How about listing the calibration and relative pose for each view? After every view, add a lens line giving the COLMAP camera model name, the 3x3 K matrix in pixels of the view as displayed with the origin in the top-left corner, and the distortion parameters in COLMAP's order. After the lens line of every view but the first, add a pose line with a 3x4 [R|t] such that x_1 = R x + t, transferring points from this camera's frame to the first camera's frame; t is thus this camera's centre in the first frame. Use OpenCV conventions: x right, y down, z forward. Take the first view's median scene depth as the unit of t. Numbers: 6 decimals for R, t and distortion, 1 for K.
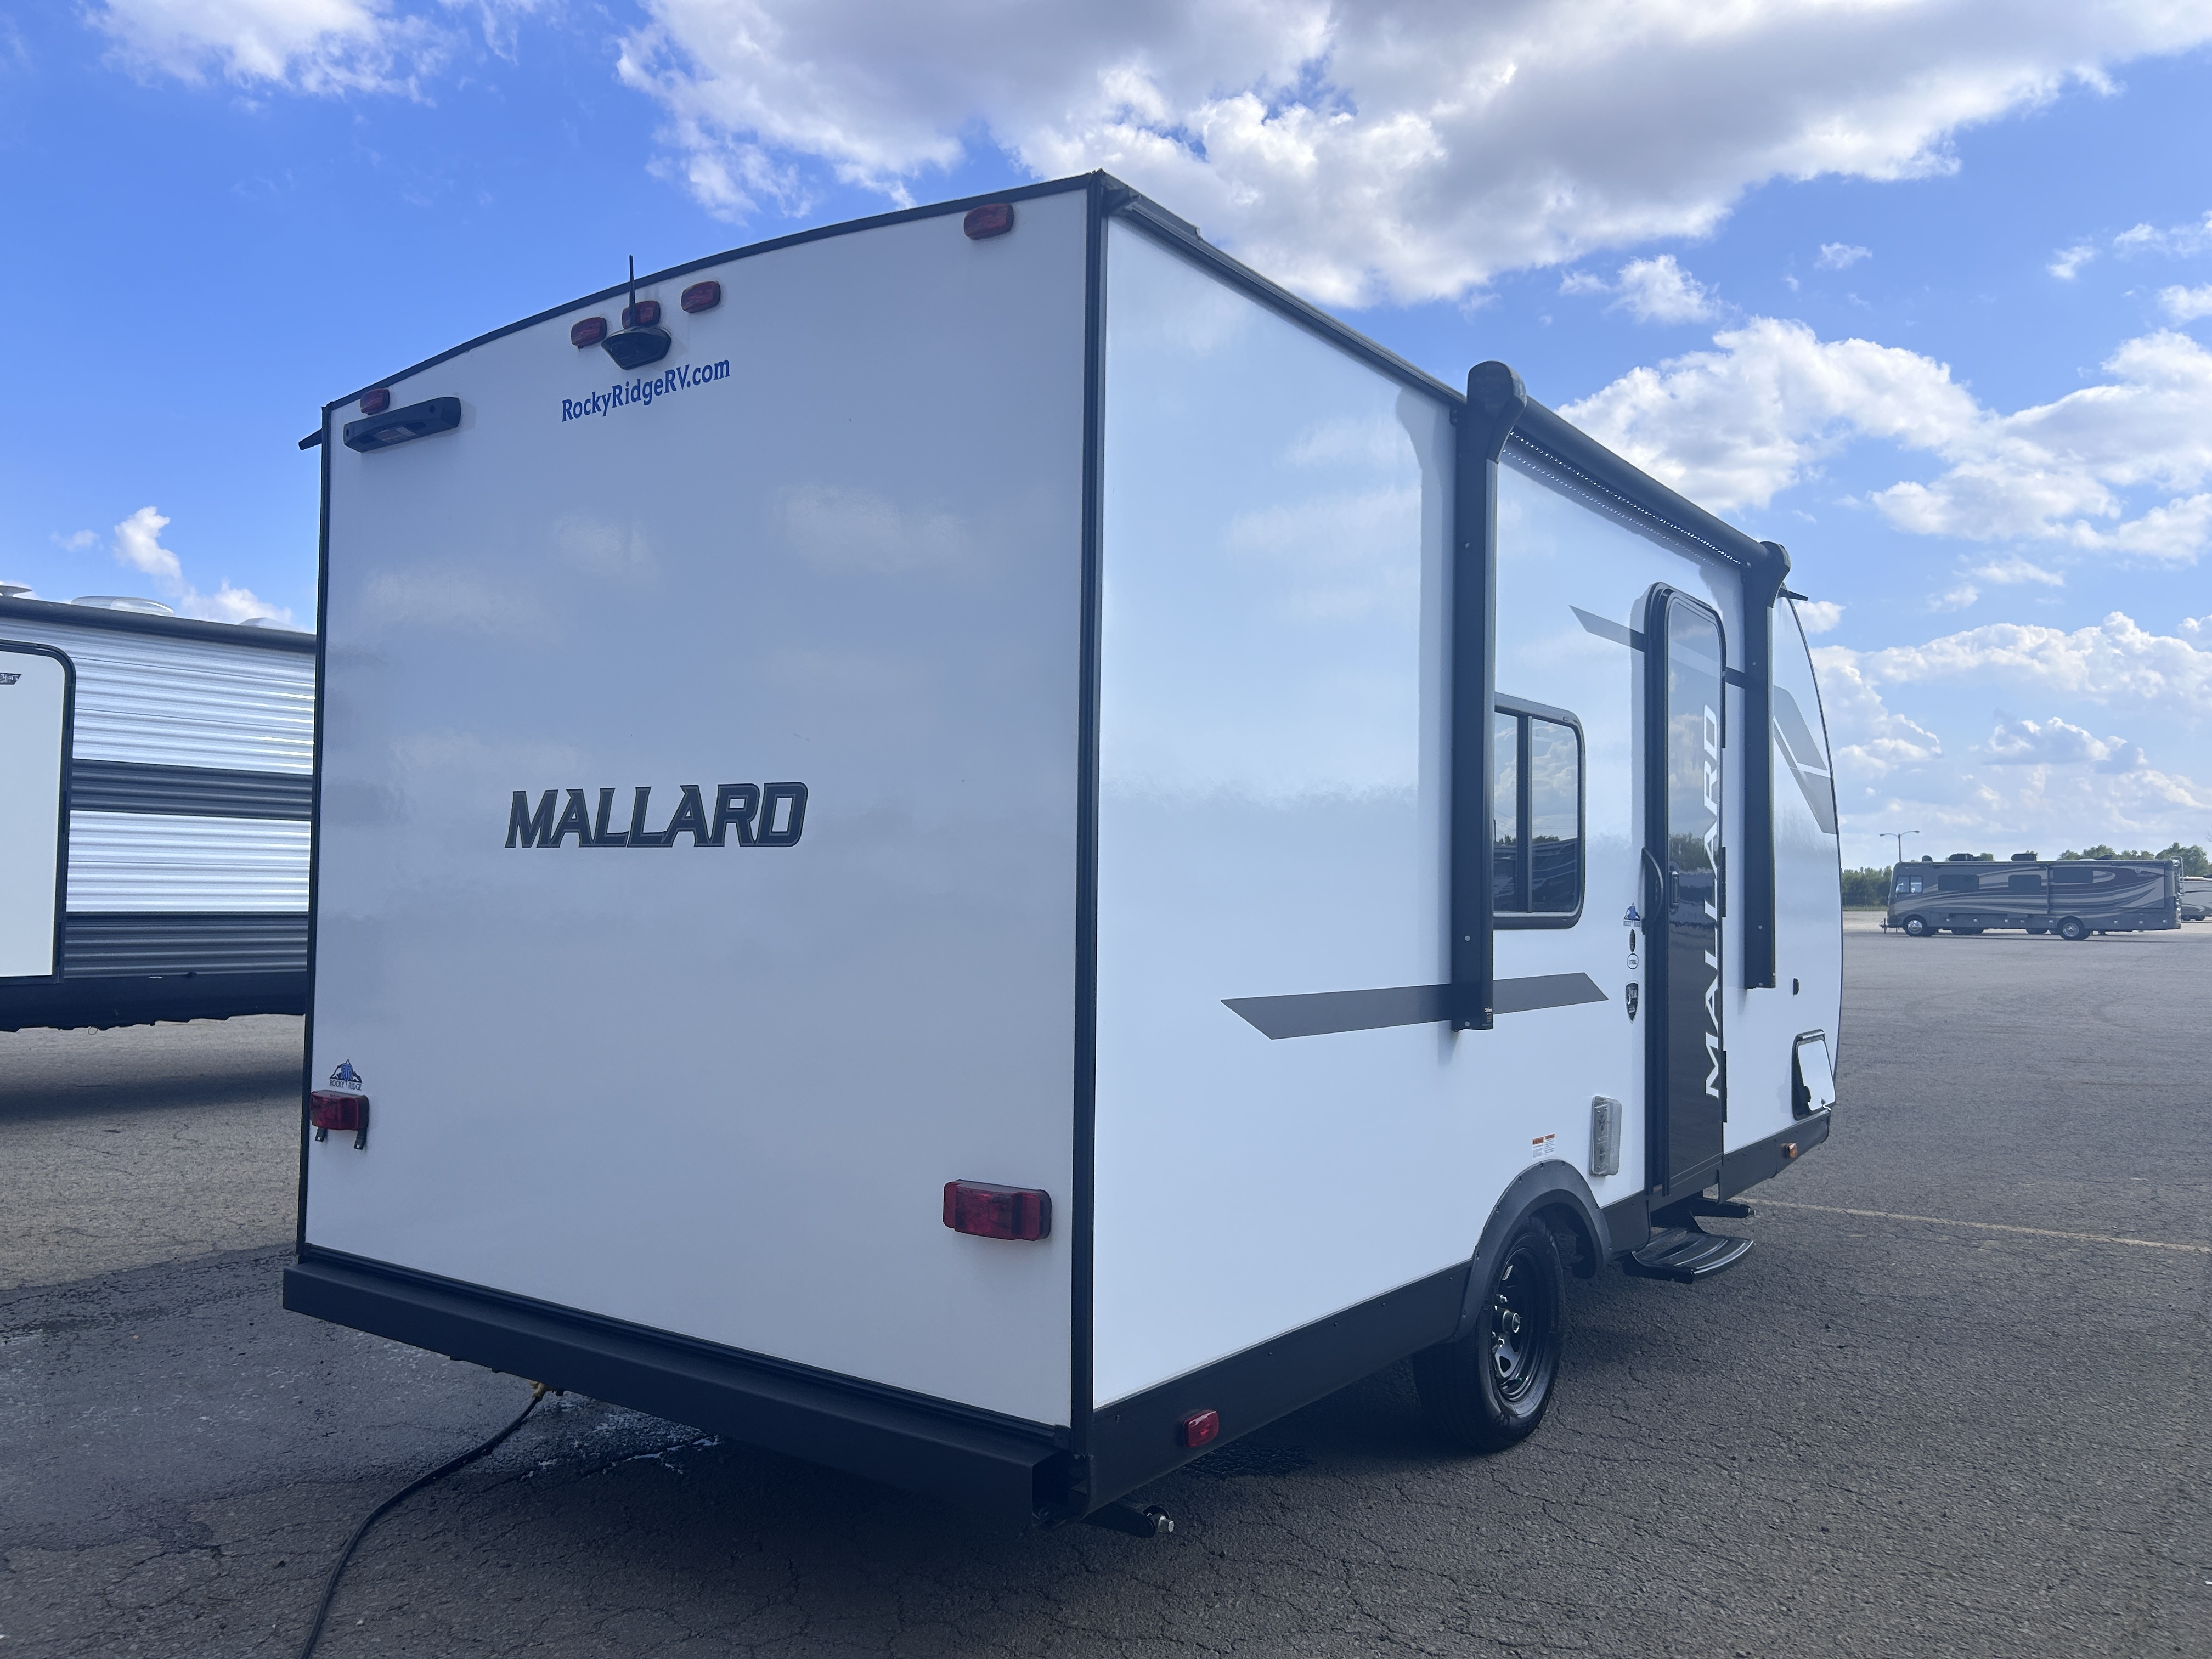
lens RADIAL K [[1652.8, 0, 1115.8], [0, 1652.8, 825.8], [0, 0, 1]] dist [0.065098, -0.067841]
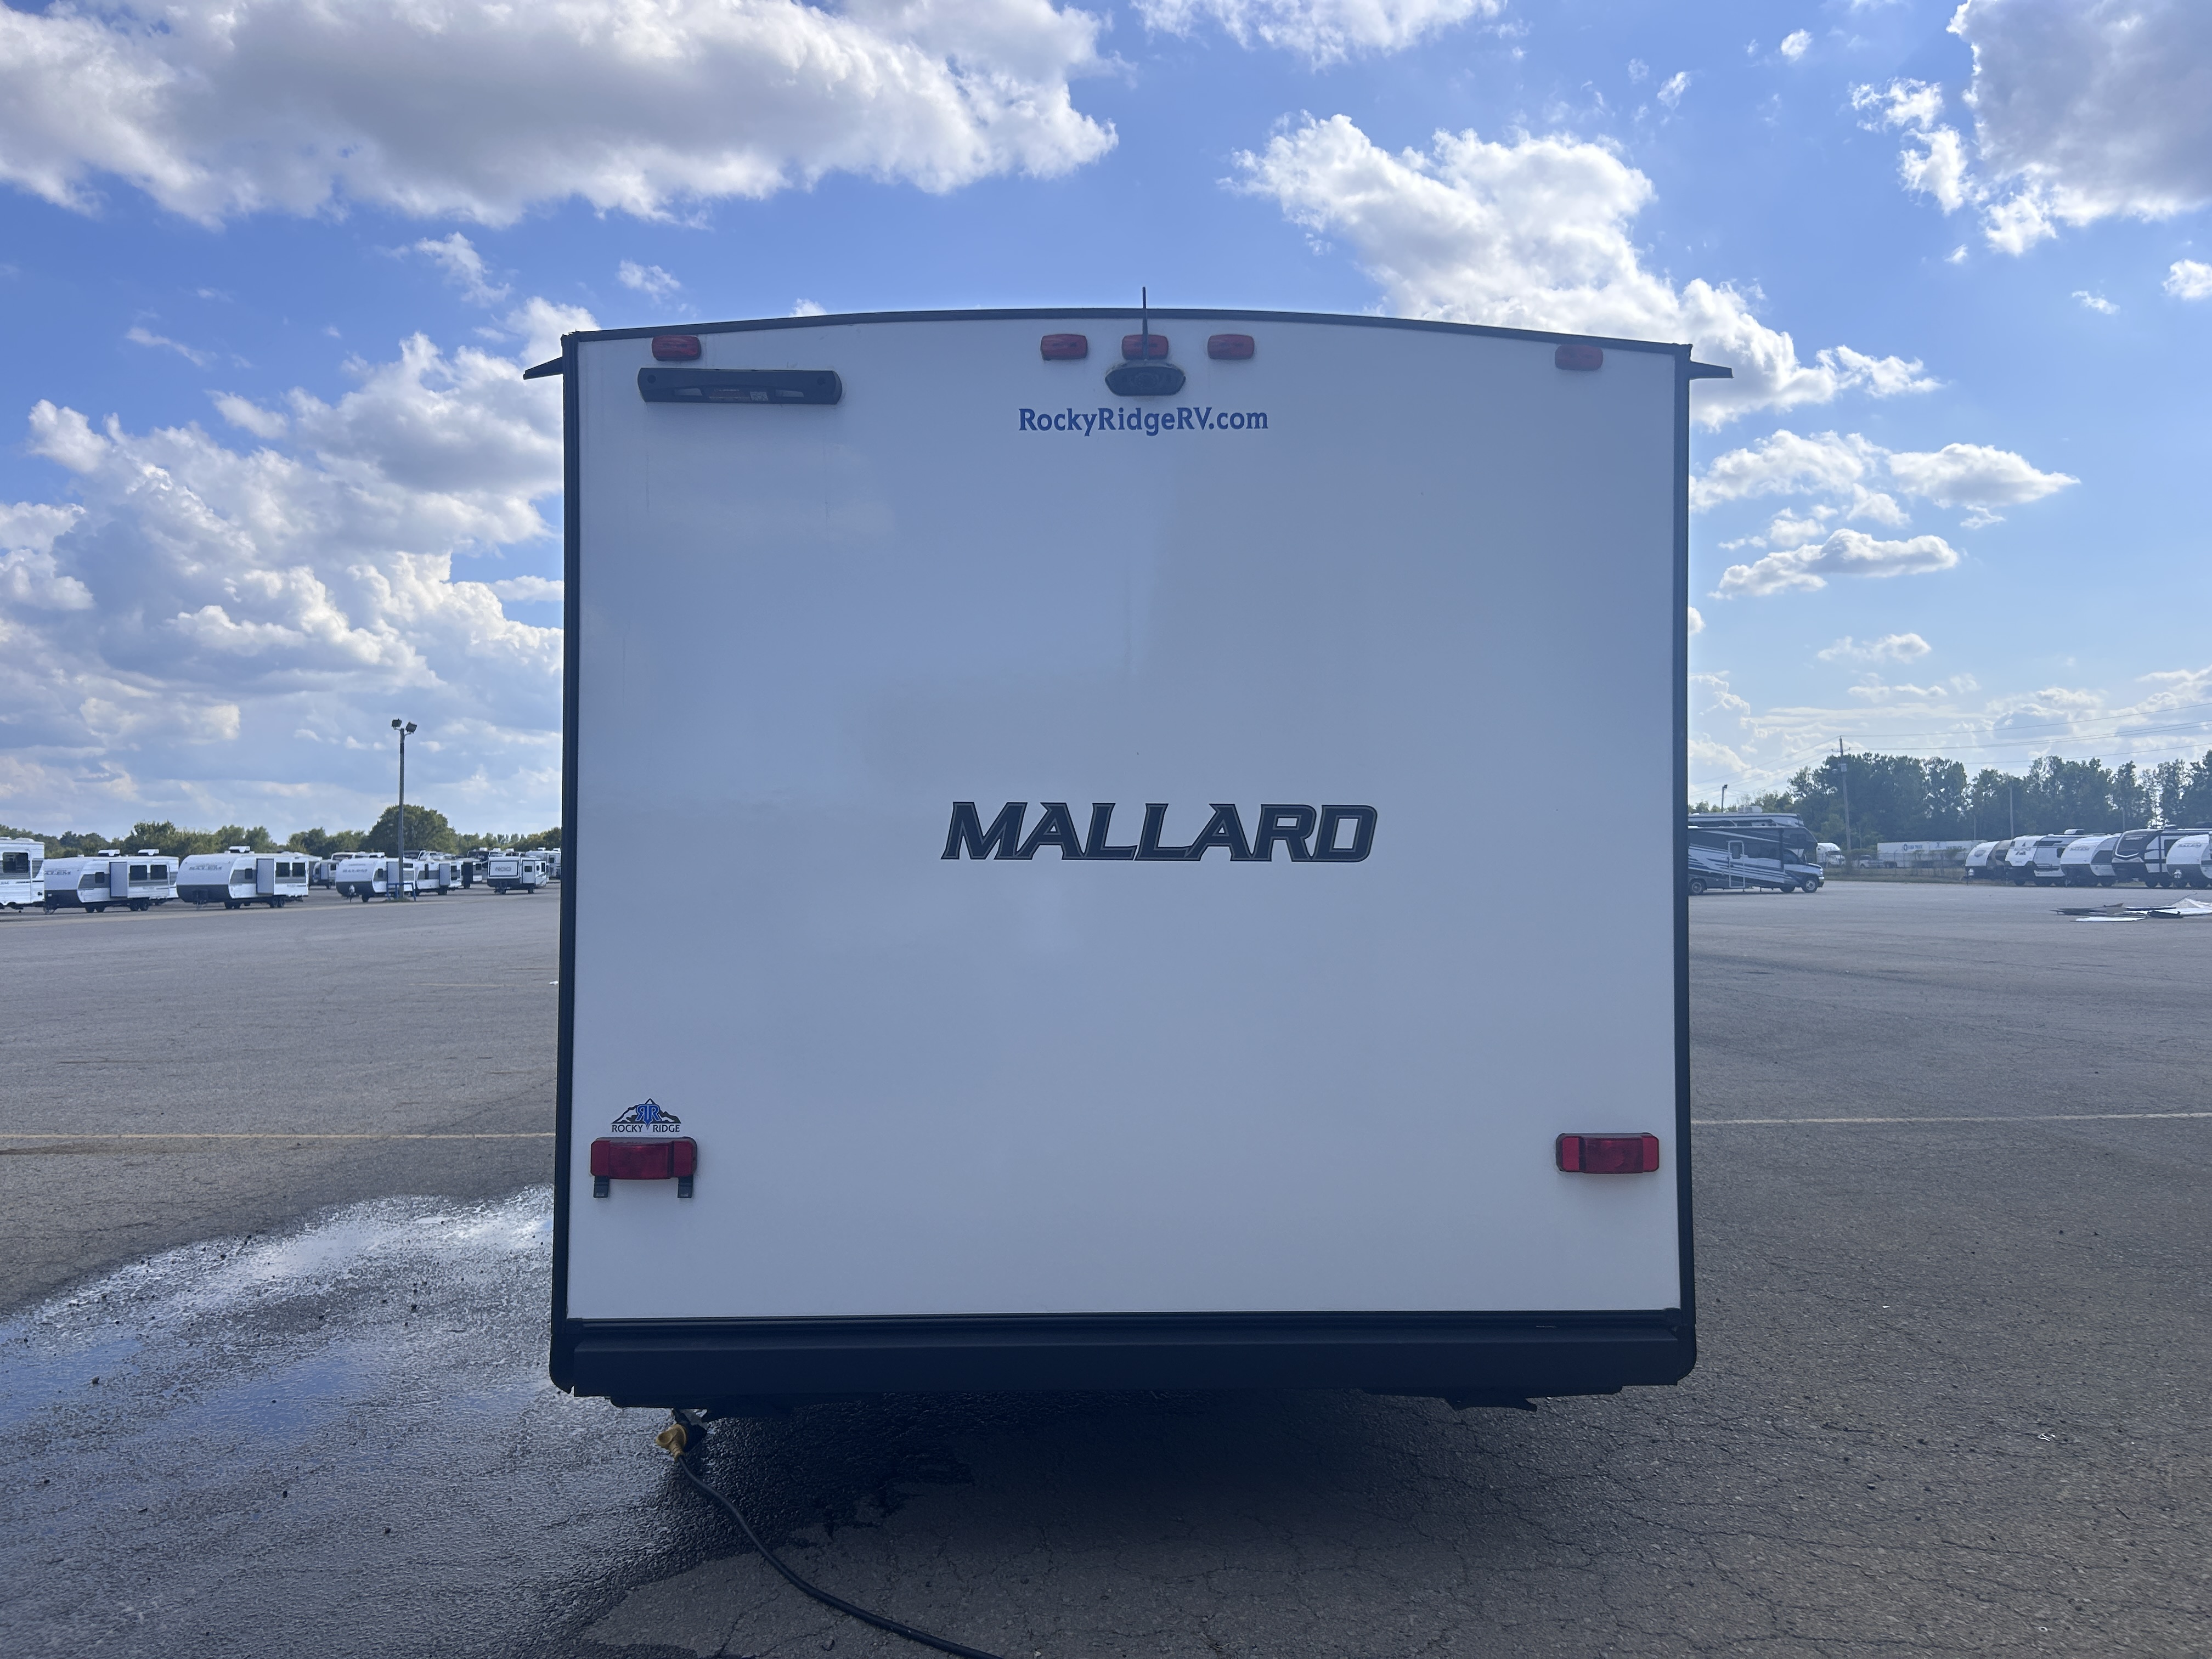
lens RADIAL K [[1652.8, 0, 1115.8], [0, 1652.8, 825.8], [0, 0, 1]] dist [0.065098, -0.067841]
pose [[0.789517, 0.005130, 0.613707, -0.952412], [-0.017418, 0.999750, 0.014051, -0.023524], [-0.613481, -0.021783, 0.789409, 0.194595]]
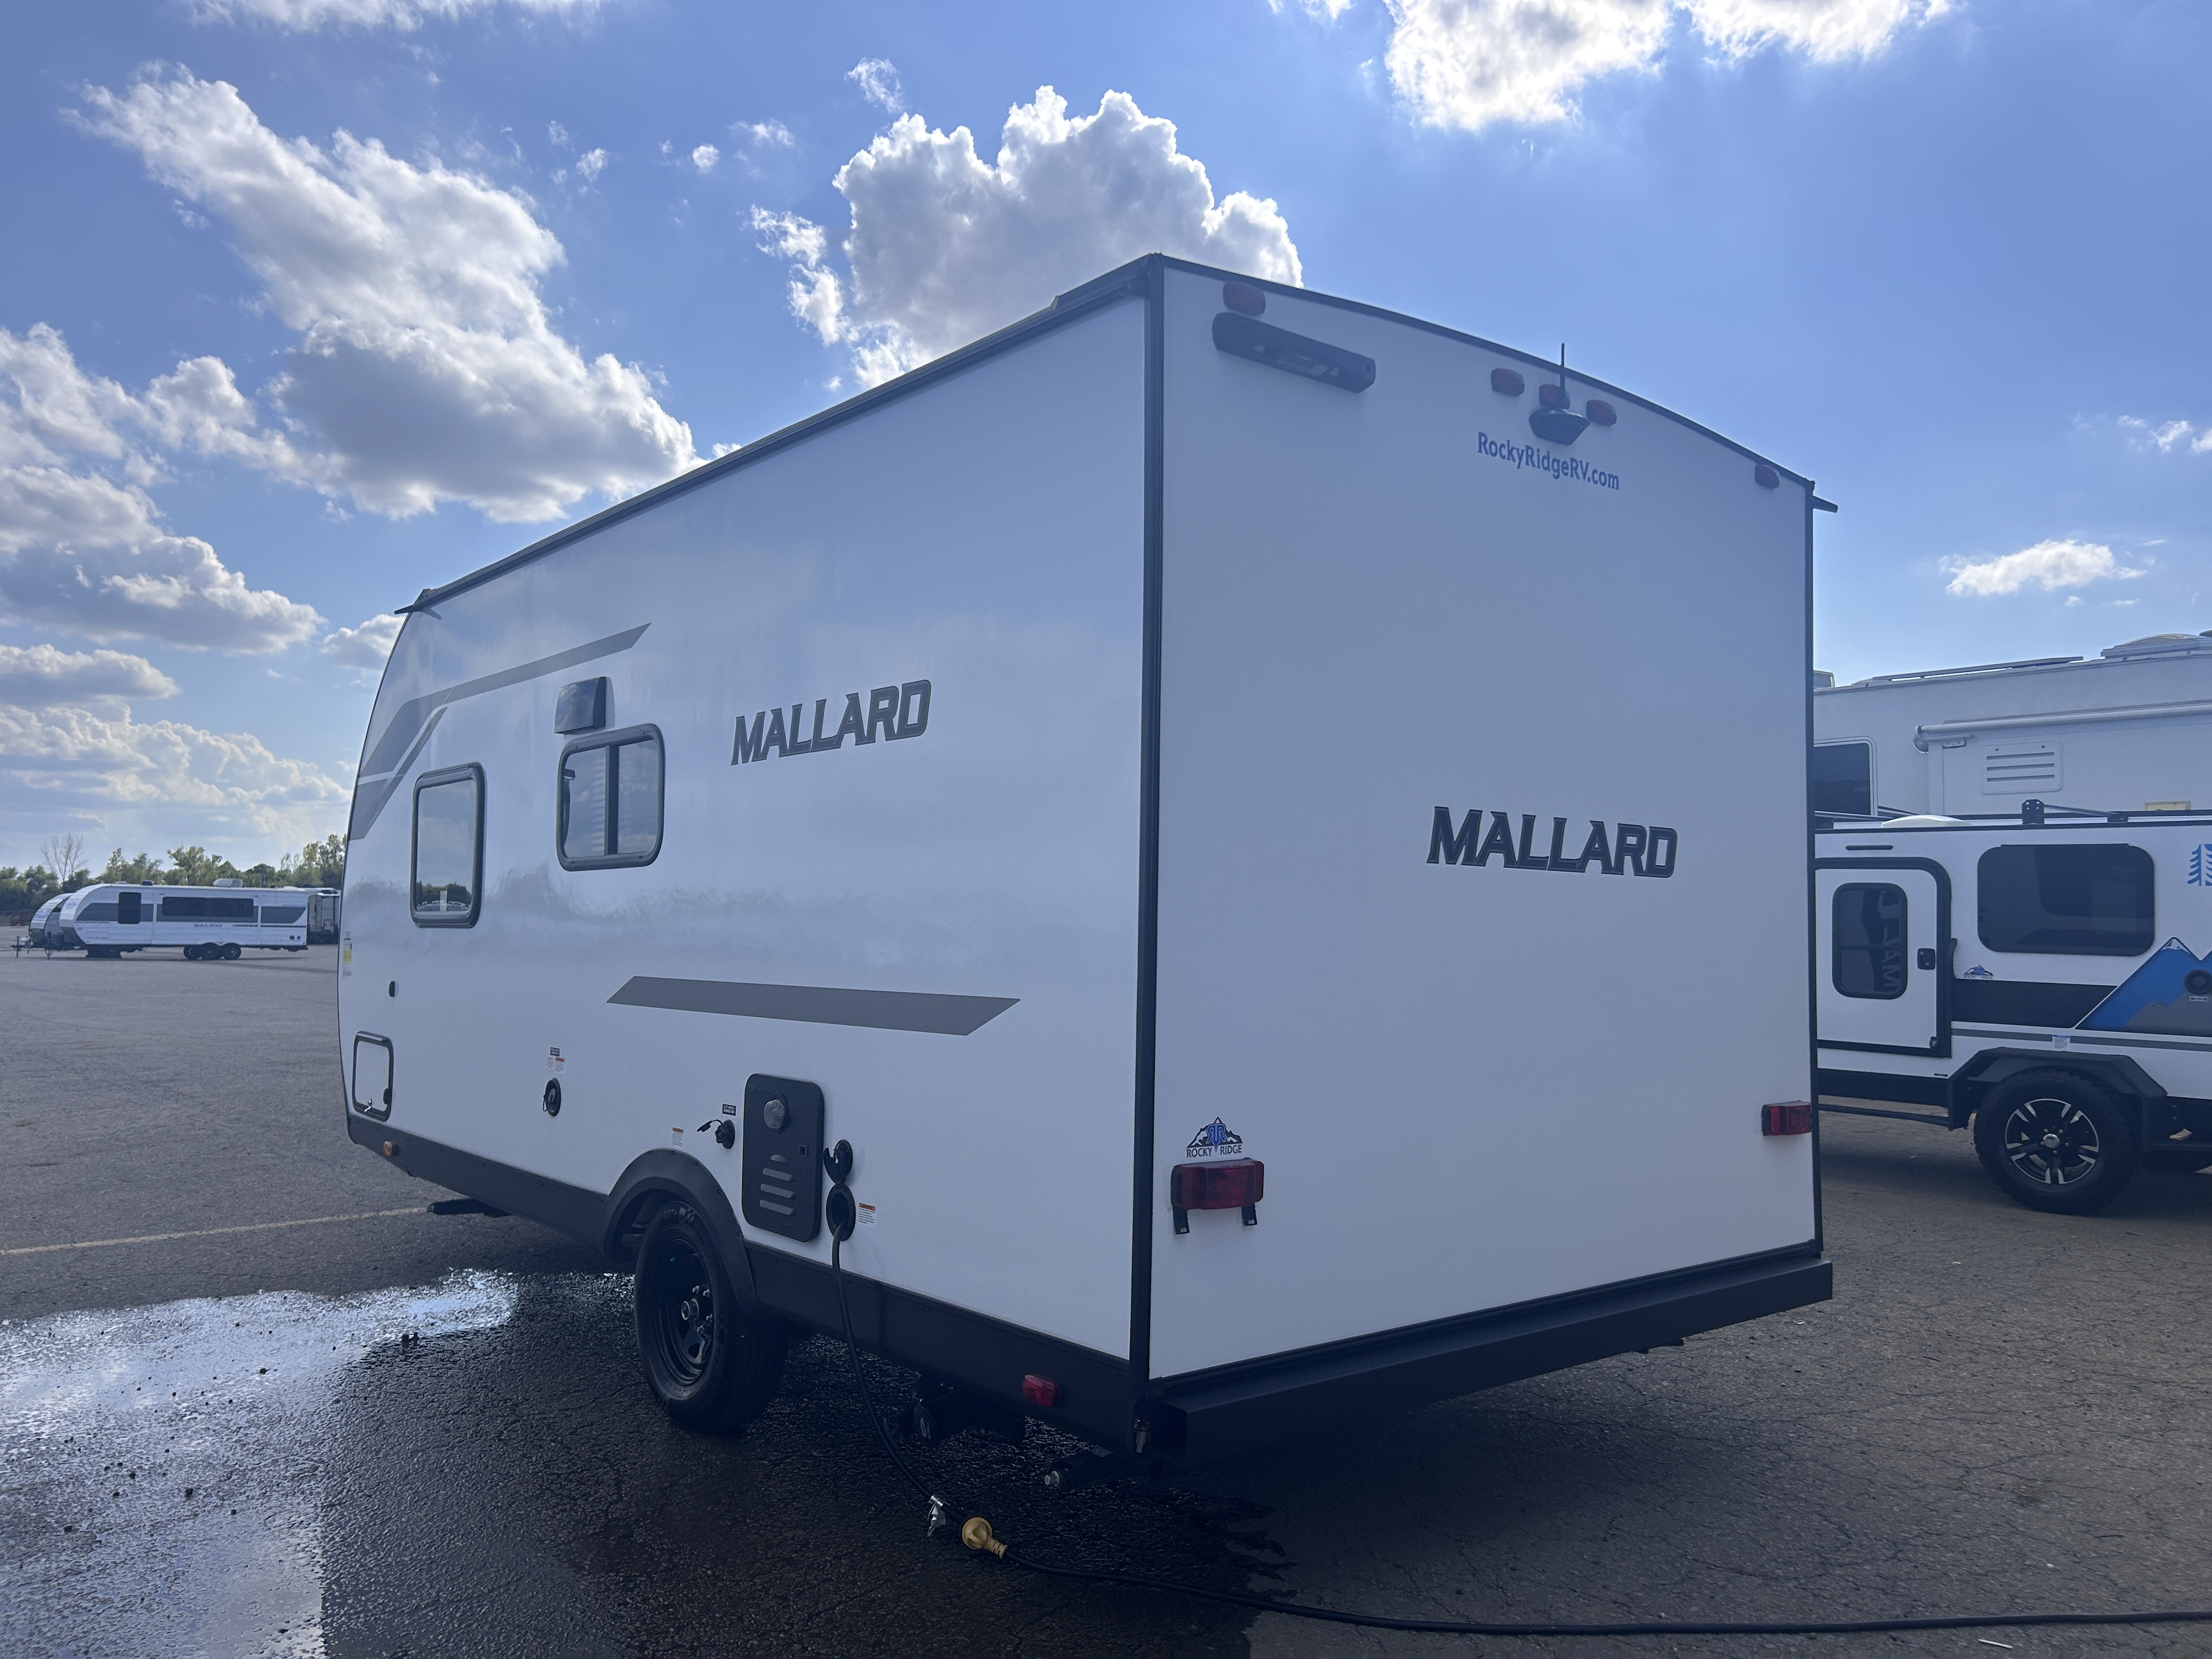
lens RADIAL K [[1652.8, 0, 1115.8], [0, 1652.8, 825.8], [0, 0, 1]] dist [0.065098, -0.067841]
pose [[0.257444, 0.053691, 0.964800, -1.465333], [-0.046518, 0.997986, -0.043125, 0.045278], [-0.965173, -0.033778, 0.259423, 1.005859]]
